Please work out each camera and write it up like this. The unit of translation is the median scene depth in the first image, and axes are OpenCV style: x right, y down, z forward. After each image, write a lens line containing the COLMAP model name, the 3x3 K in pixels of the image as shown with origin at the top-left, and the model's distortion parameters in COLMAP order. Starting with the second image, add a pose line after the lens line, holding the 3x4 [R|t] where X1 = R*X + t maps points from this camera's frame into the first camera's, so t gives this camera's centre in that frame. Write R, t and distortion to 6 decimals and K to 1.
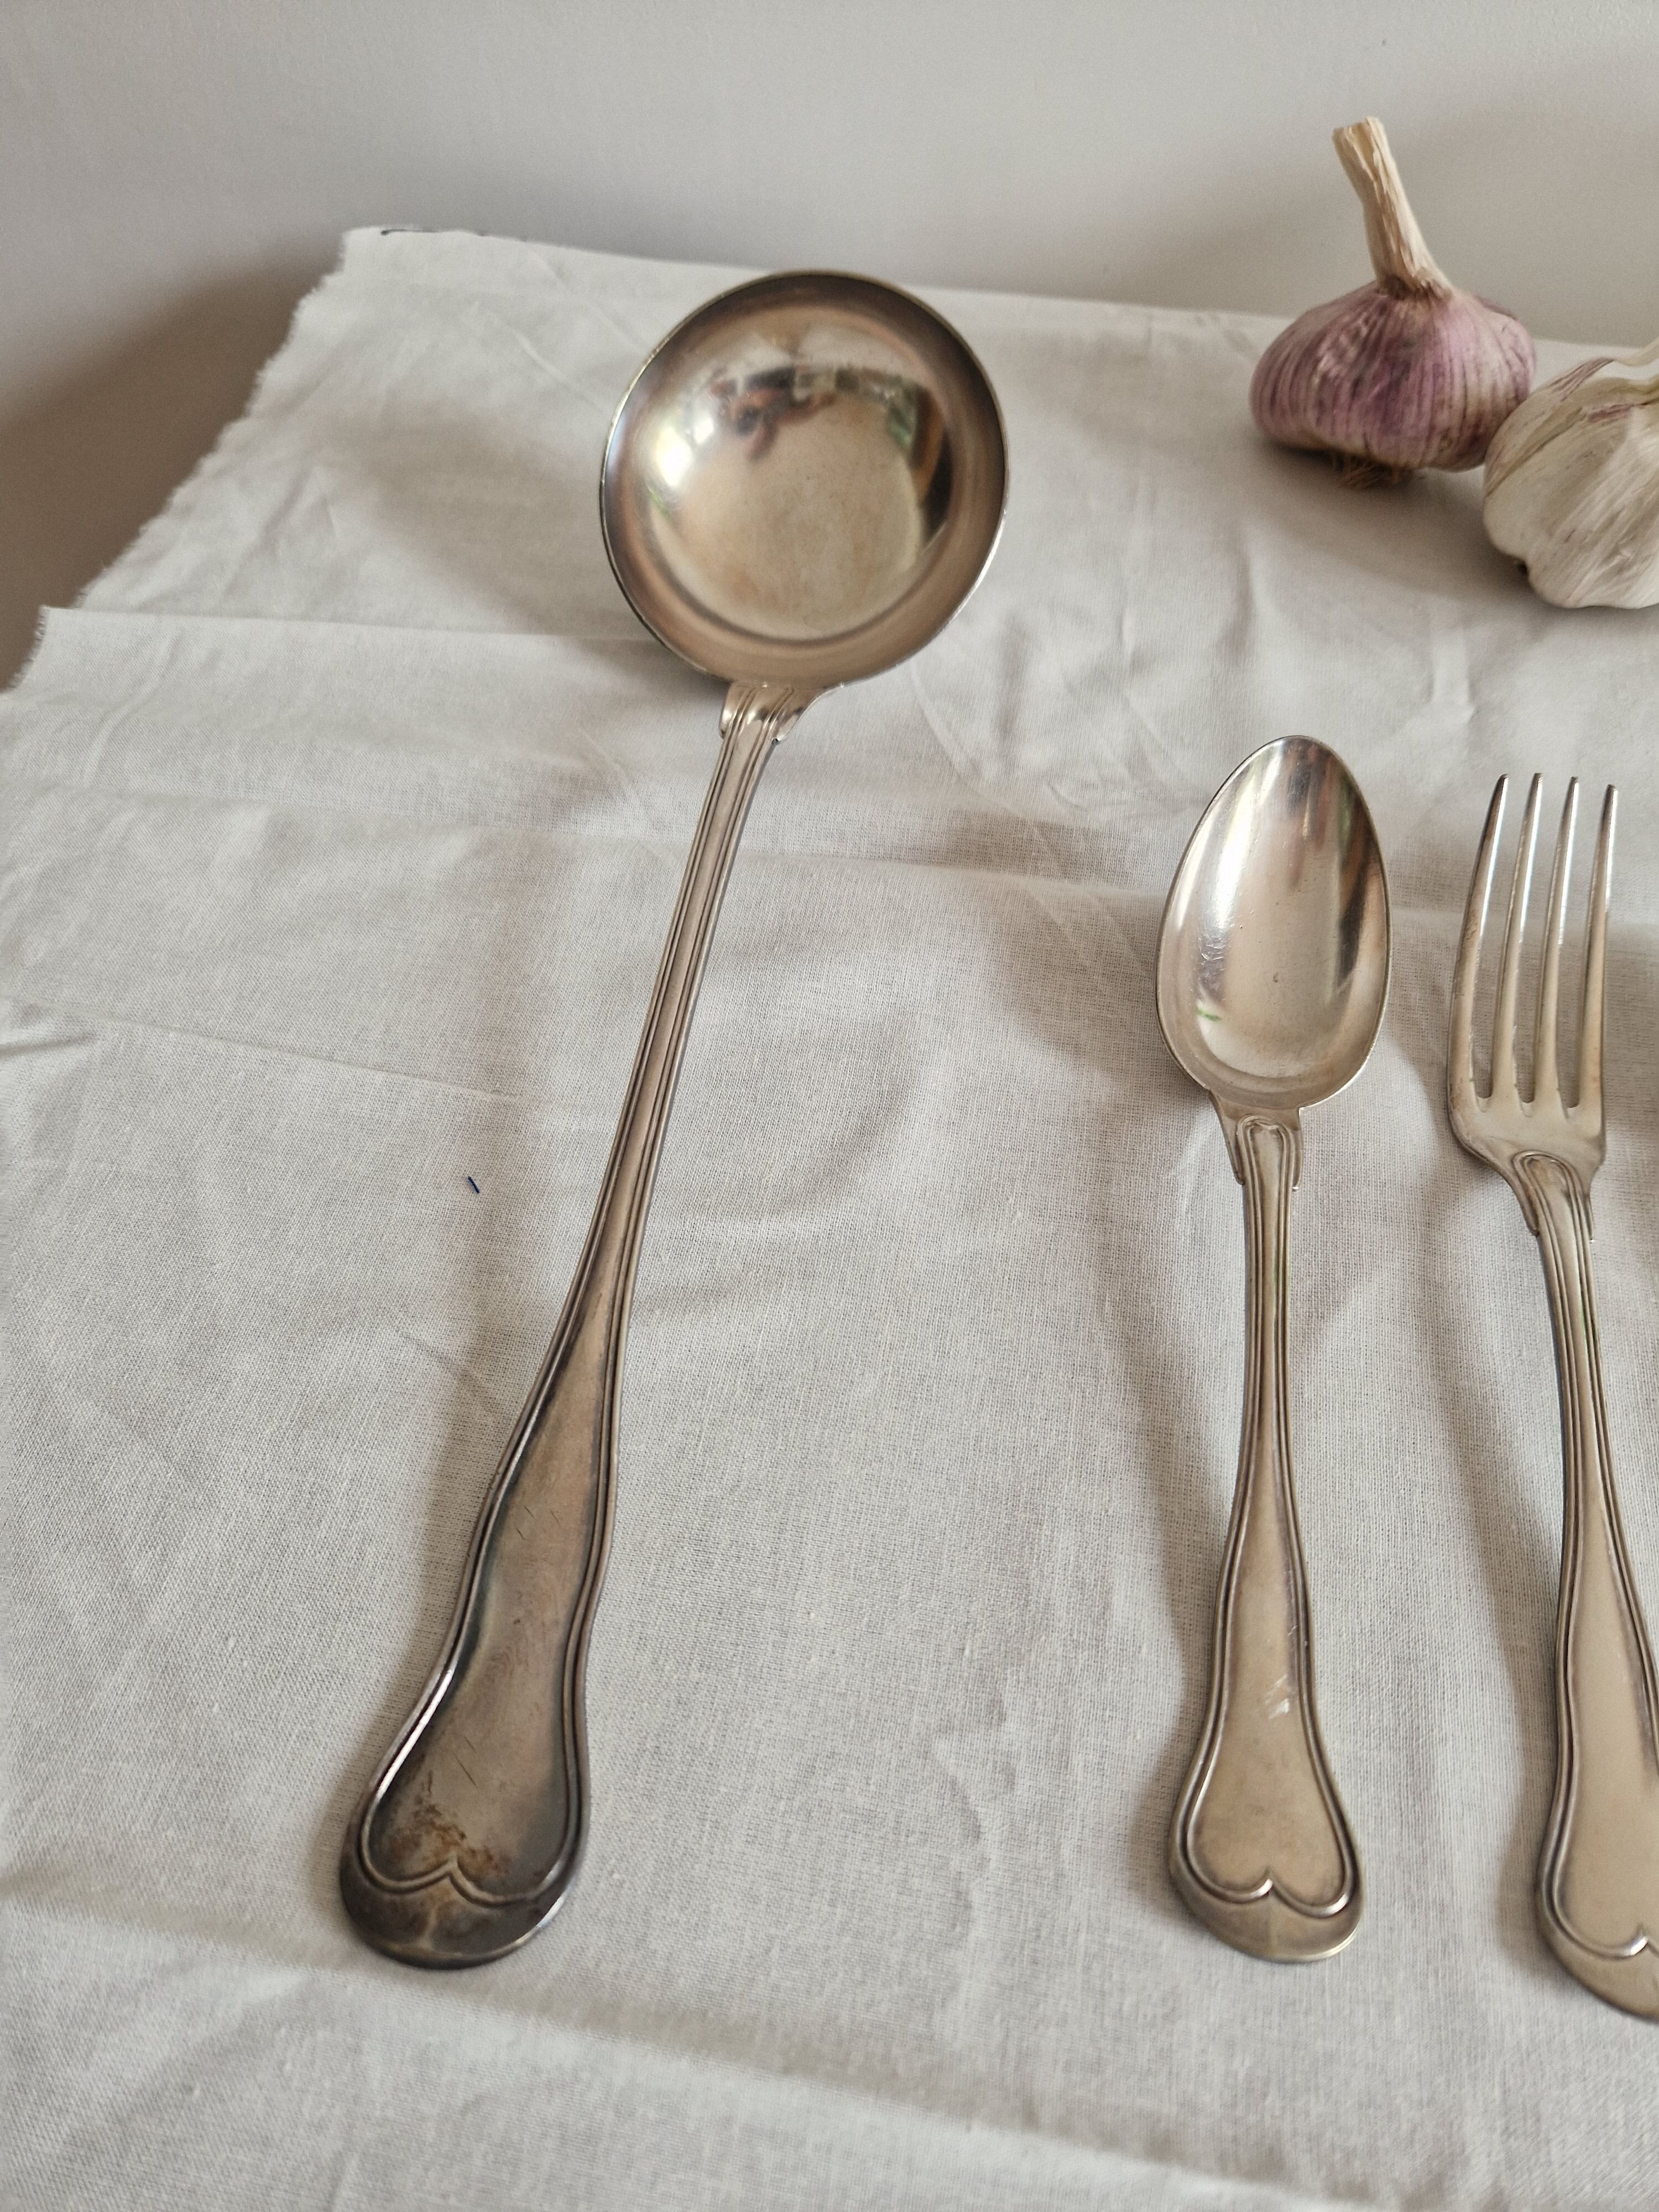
lens RADIAL K [[1533.1, 0, 794.9], [0, 1533.1, 1079.2], [0, 0, 1]] dist [0.035260, -0.033397]
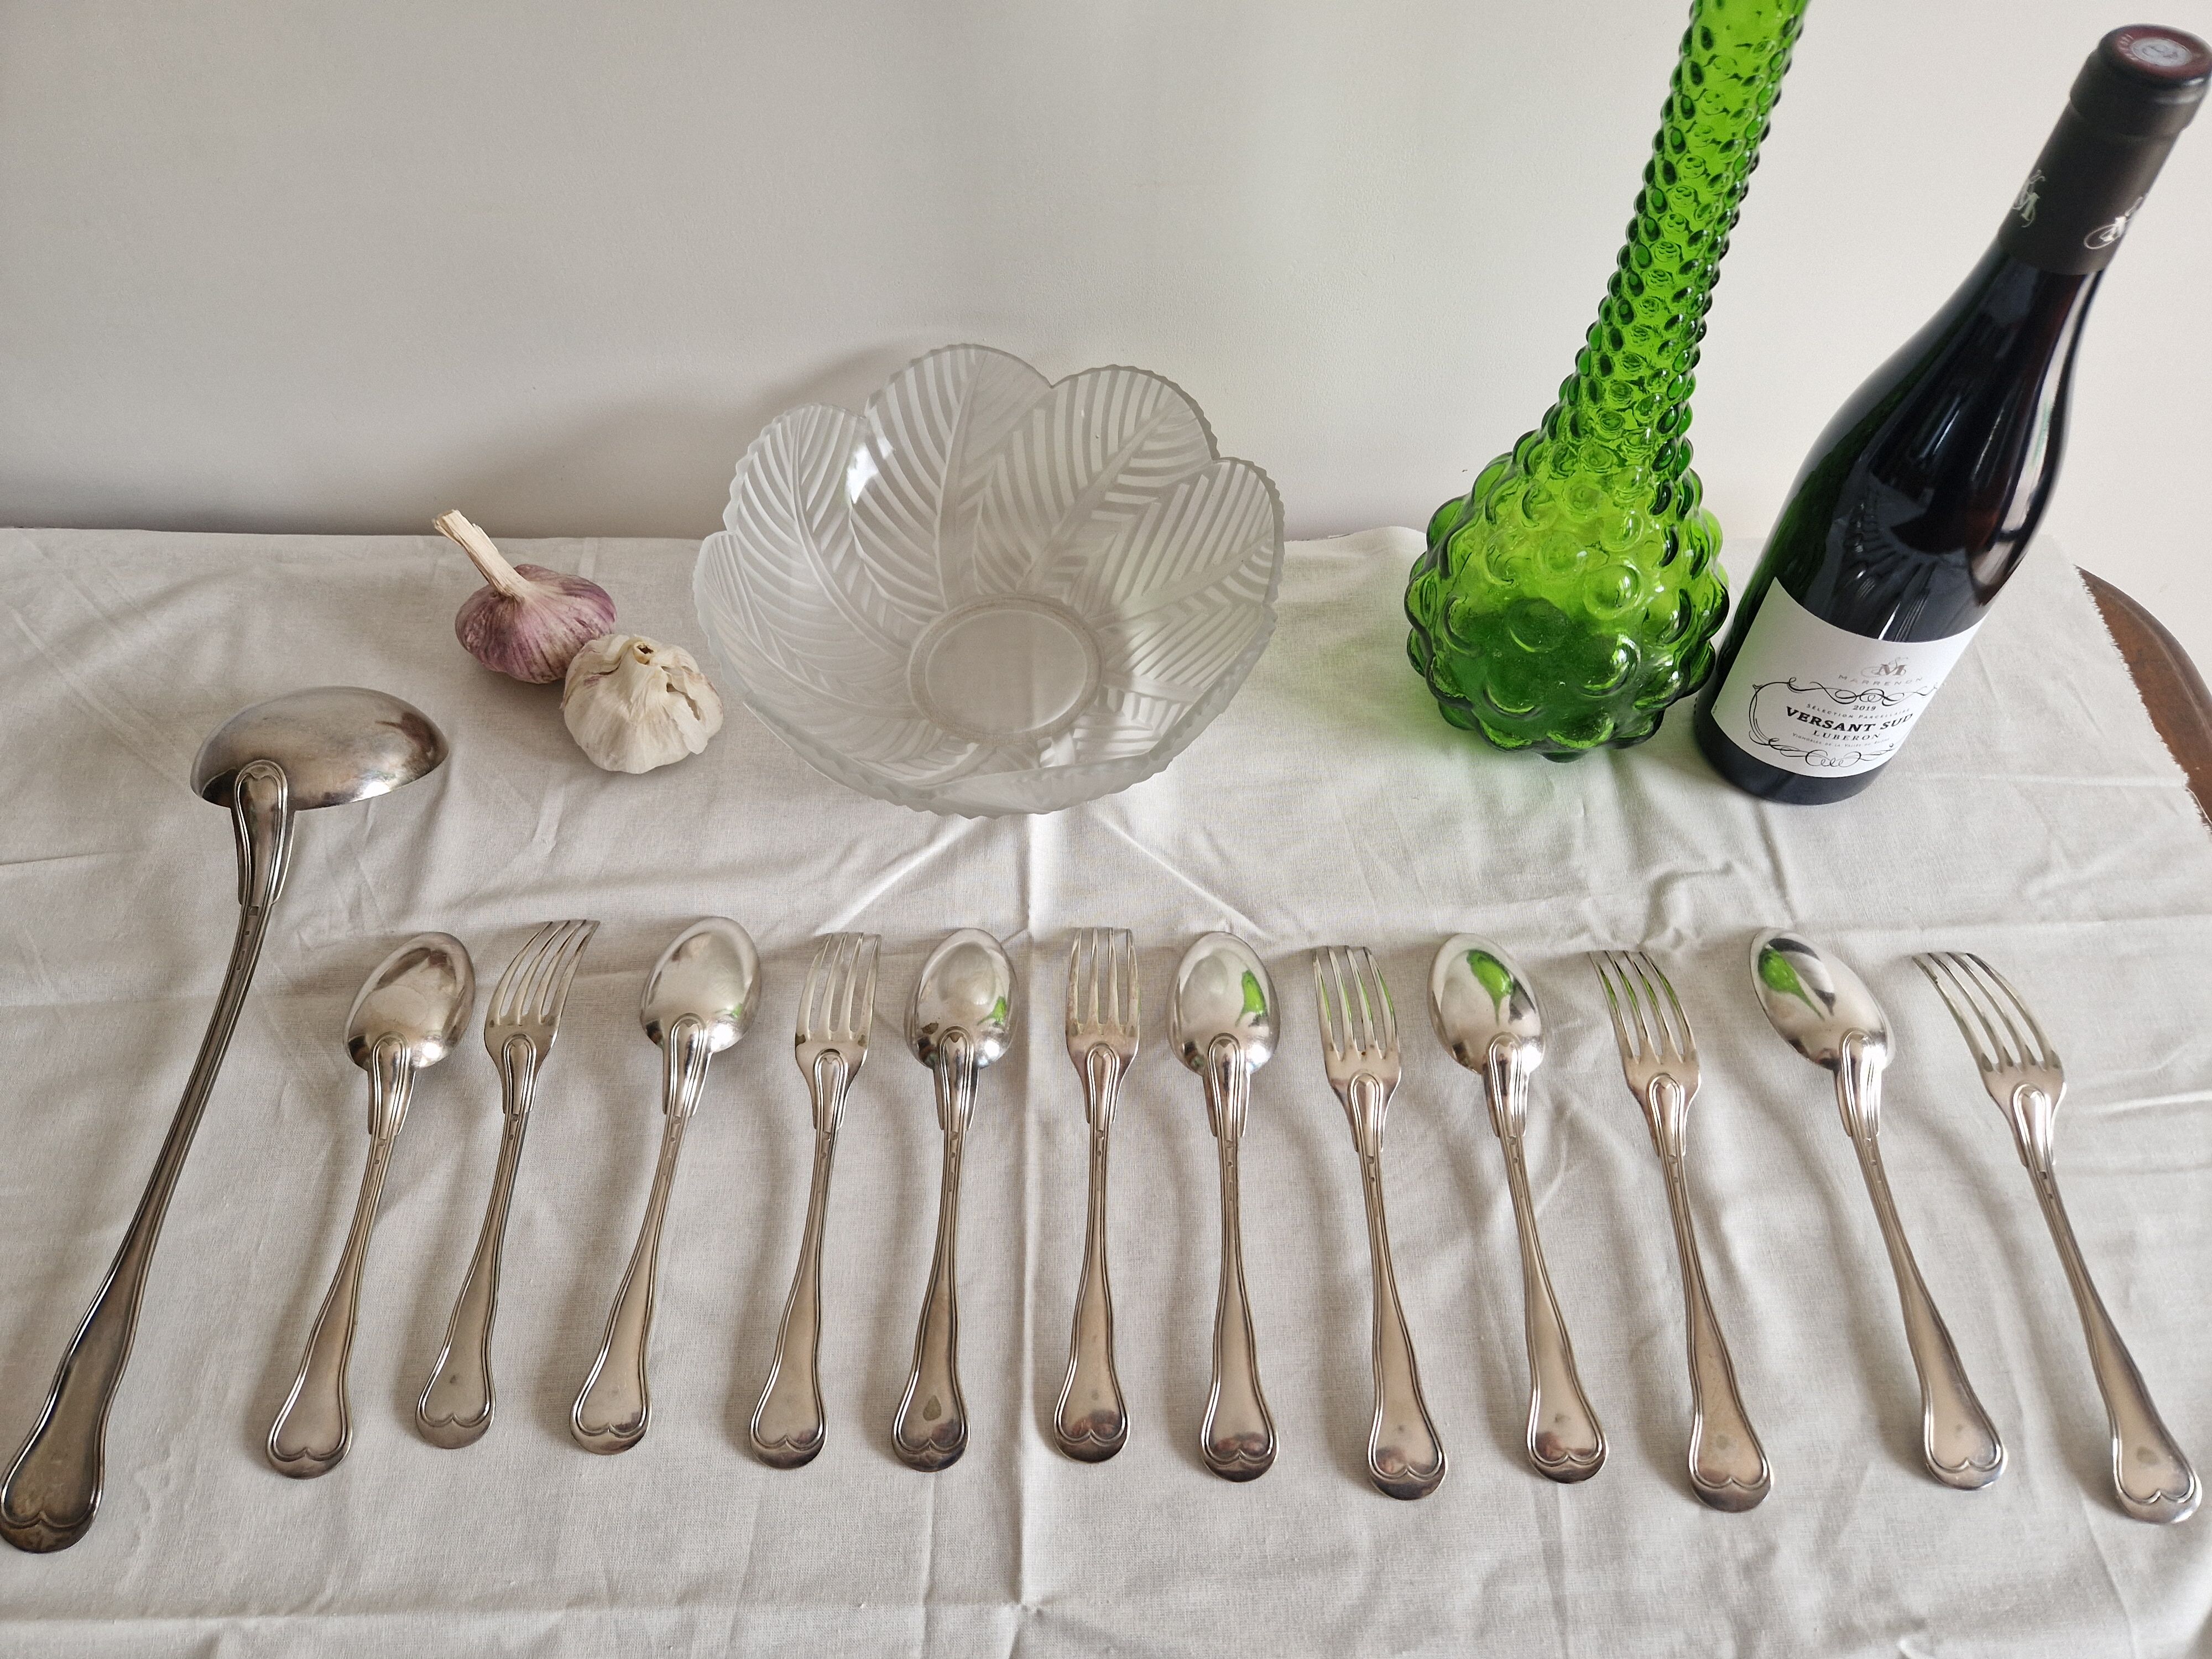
lens RADIAL K [[1533.1, 0, 1106.2], [0, 1533.1, 841.1], [0, 0, 1]] dist [0.035260, -0.033397]
pose [[0.976801, -0.157985, 0.144573, 1.007593], [0.150100, 0.986599, 0.063979, -0.323462], [-0.152744, -0.040795, 0.987424, -1.103376]]
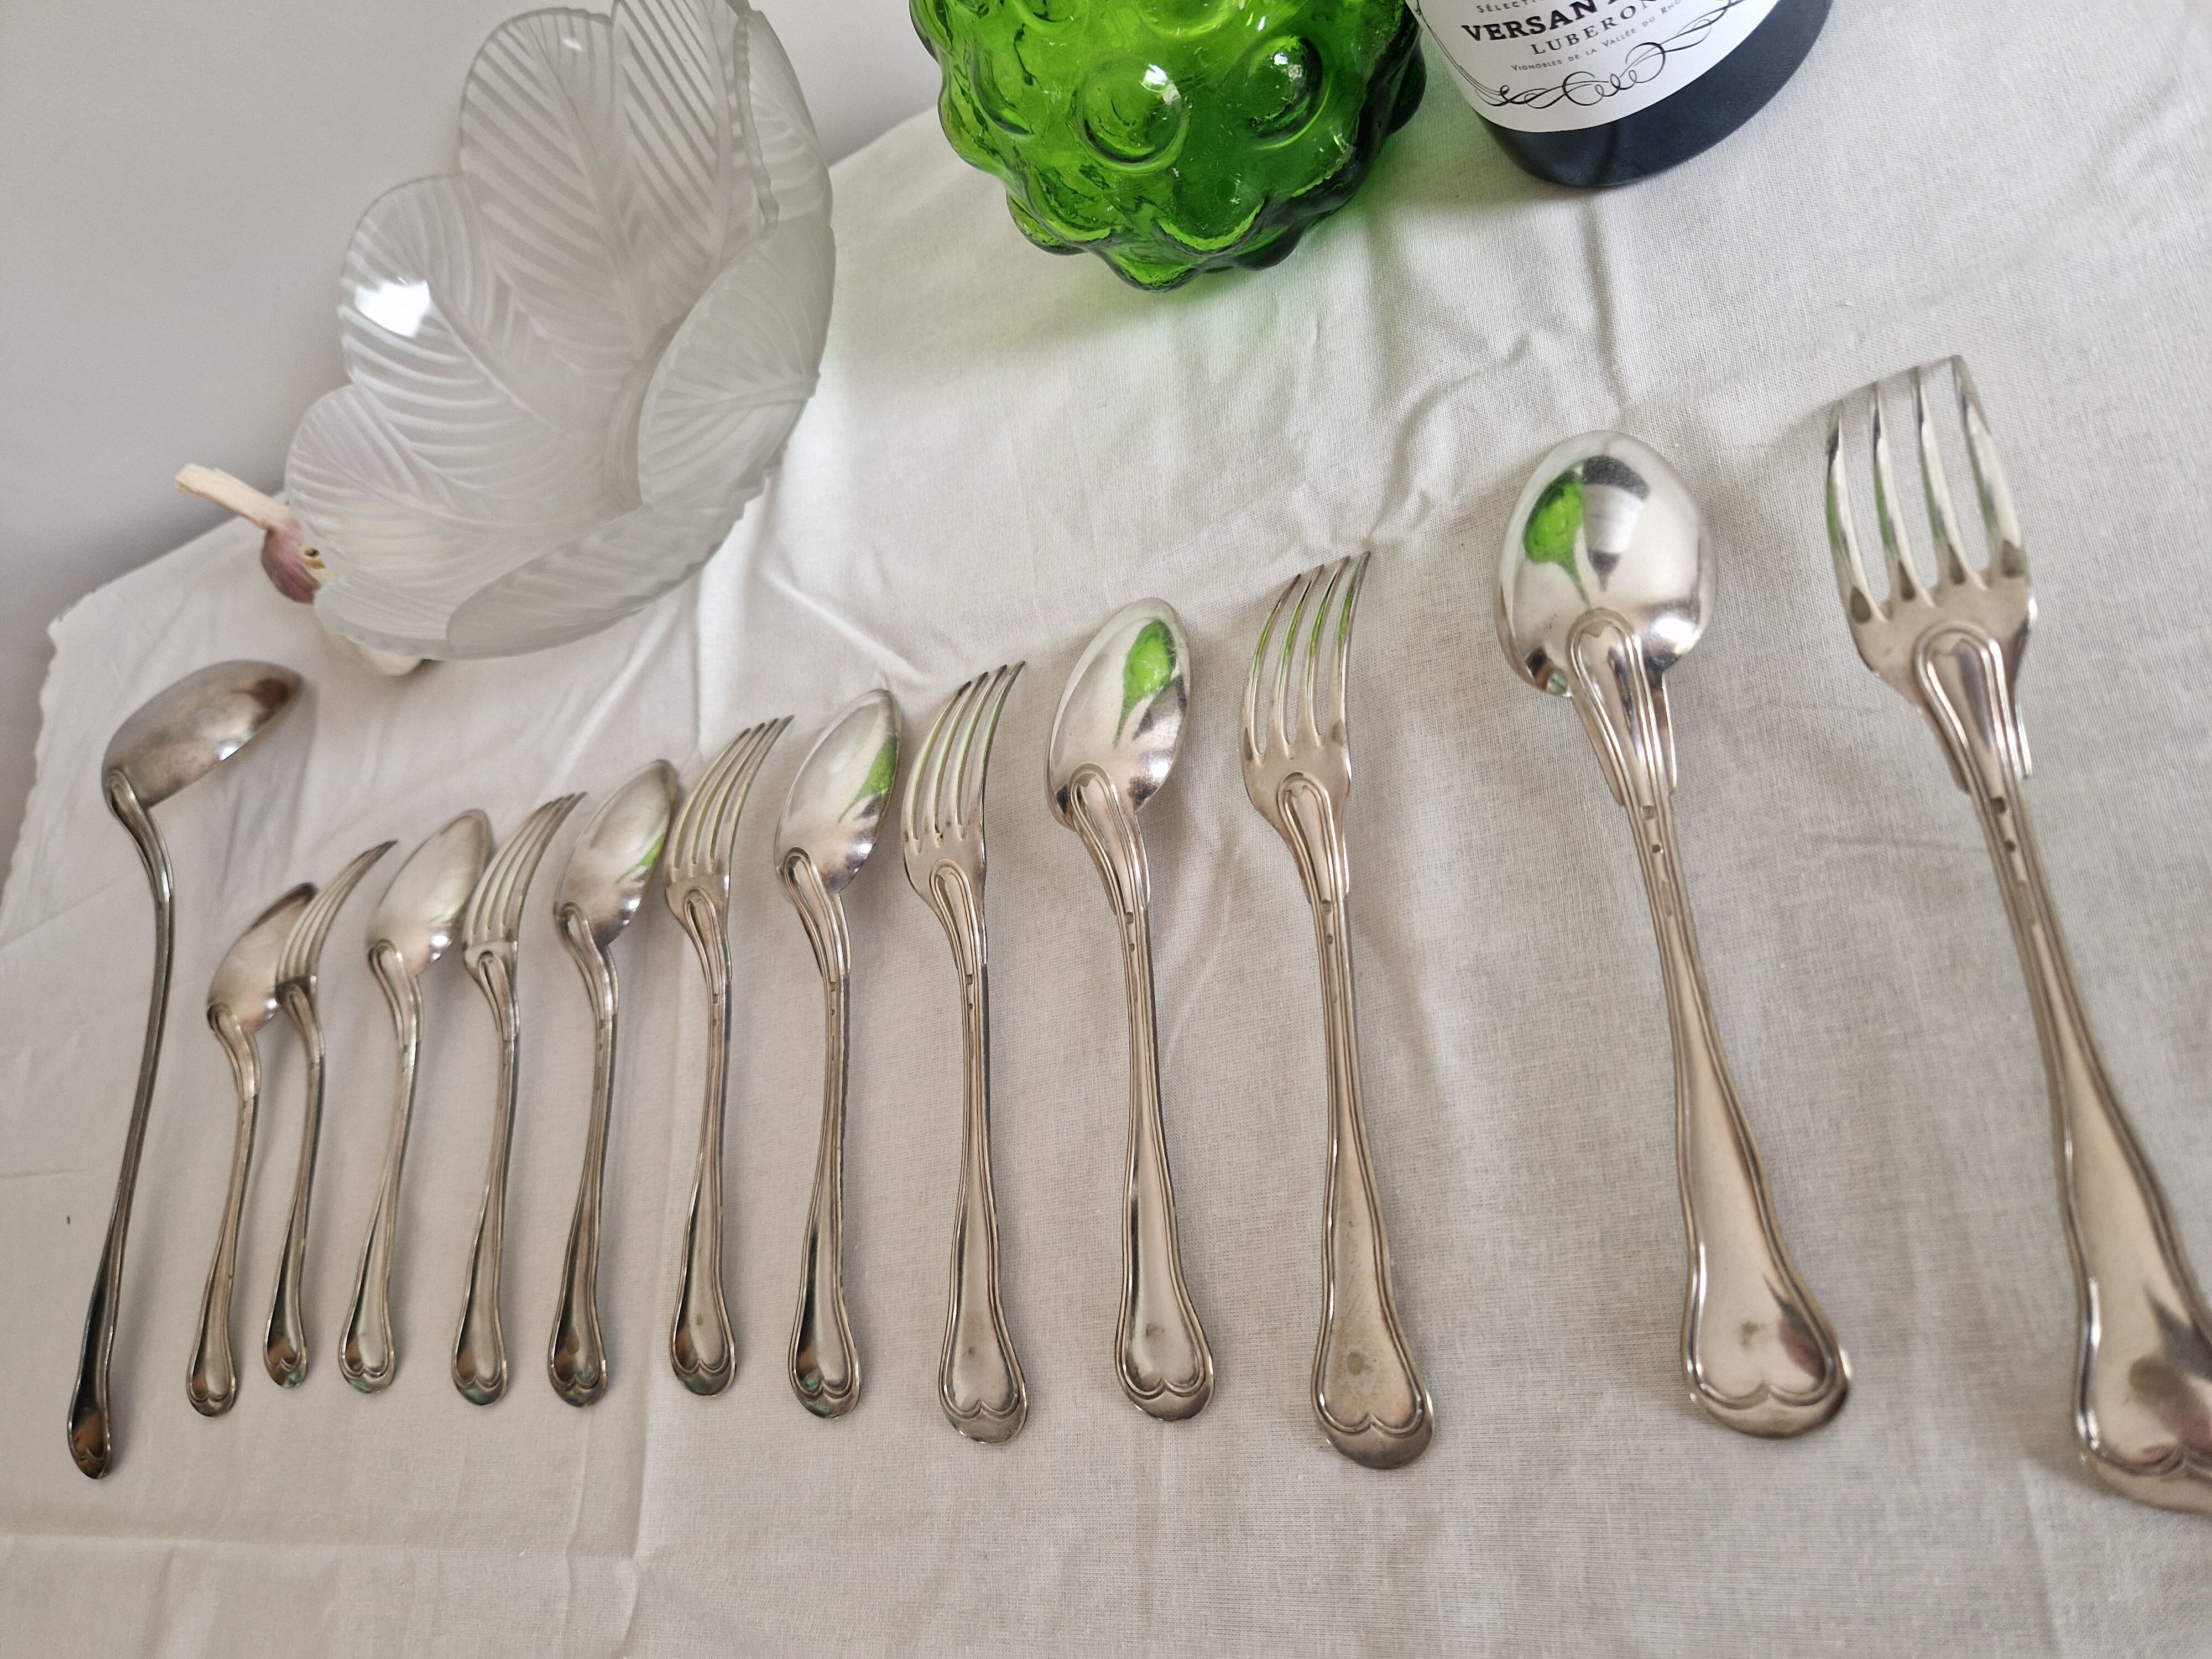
lens RADIAL K [[1533.1, 0, 1081.6], [0, 1533.1, 869.6], [0, 0, 1]] dist [0.035260, -0.033397]
pose [[0.822043, -0.380274, -0.423837, 2.240815], [0.468219, 0.875002, 0.123054, 0.031474], [0.324064, -0.299604, 0.897341, -0.452142]]
